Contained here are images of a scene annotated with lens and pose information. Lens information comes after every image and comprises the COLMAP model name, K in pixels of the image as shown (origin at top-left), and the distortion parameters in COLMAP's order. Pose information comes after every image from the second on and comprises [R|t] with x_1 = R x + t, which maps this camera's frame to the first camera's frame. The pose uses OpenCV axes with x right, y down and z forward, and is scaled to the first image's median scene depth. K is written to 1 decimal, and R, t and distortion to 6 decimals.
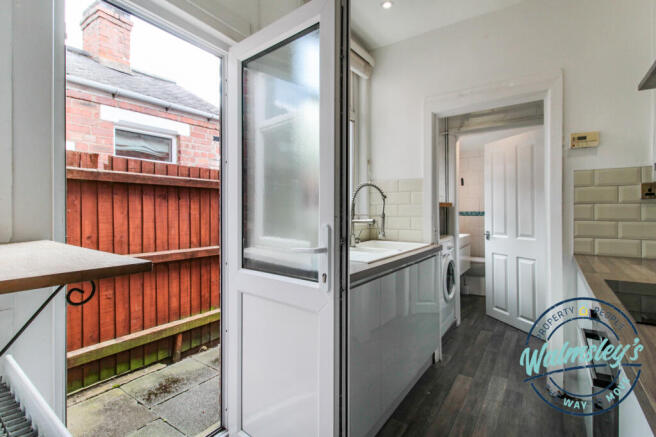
lens RADIAL K [[290.5, 0, 327.6], [0, 290.5, 208.8], [0, 0, 1]] dist [0.001676, 0.000135]
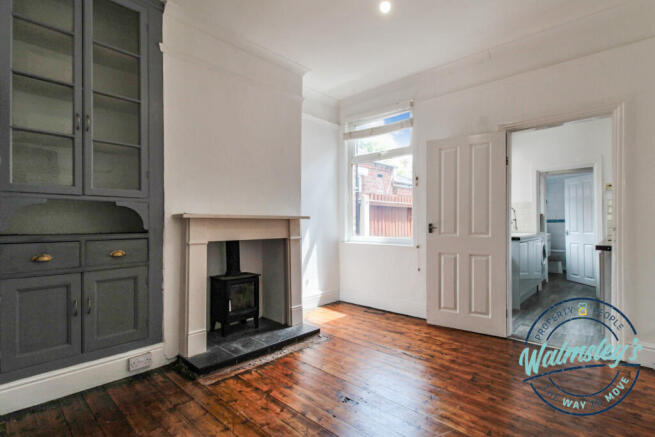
lens RADIAL K [[335.3, 0, 309.6], [0, 335.3, 225.3], [0, 0, 1]] dist [-0.000220, -0.000412]
pose [[0.987440, 0.000368, -0.157994, -0.677097], [0.000781, 0.999974, 0.007215, 0.031318], [0.157993, -0.007247, 0.987414, -1.268135]]
